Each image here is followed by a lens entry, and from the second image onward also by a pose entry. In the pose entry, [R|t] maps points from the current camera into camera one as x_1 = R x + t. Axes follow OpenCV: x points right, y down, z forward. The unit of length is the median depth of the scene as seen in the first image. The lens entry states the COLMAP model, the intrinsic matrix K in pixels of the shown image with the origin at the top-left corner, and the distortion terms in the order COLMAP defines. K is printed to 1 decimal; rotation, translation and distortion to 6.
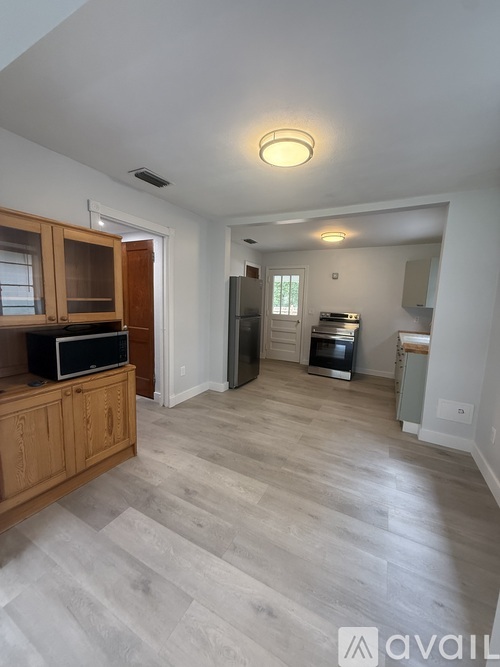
lens RADIAL K [[268.7, 0, 250.0], [0, 268.7, 333.5], [0, 0, 1]] dist [-0.000842, -0.000201]
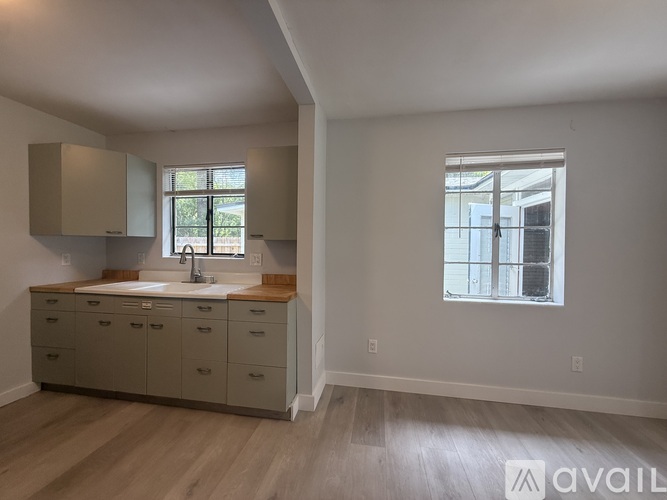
lens RADIAL K [[268.7, 0, 333.5], [0, 268.7, 250.0], [0, 0, 1]] dist [-0.000842, -0.000201]
pose [[-0.308961, -0.055245, 0.949469, -0.032600], [0.103337, 0.990451, 0.091256, -0.057113], [-0.945444, 0.126310, -0.300302, 0.631071]]
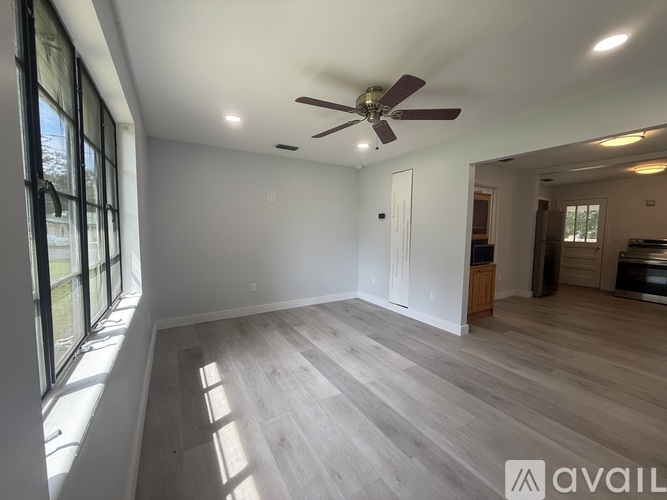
lens RADIAL K [[268.7, 0, 333.5], [0, 268.7, 250.0], [0, 0, 1]] dist [-0.000842, -0.000201]
pose [[0.857023, 0.010570, -0.515170, -0.193809], [-0.045540, 0.997431, -0.055293, 0.078374], [0.513262, 0.070848, 0.855303, -0.493907]]
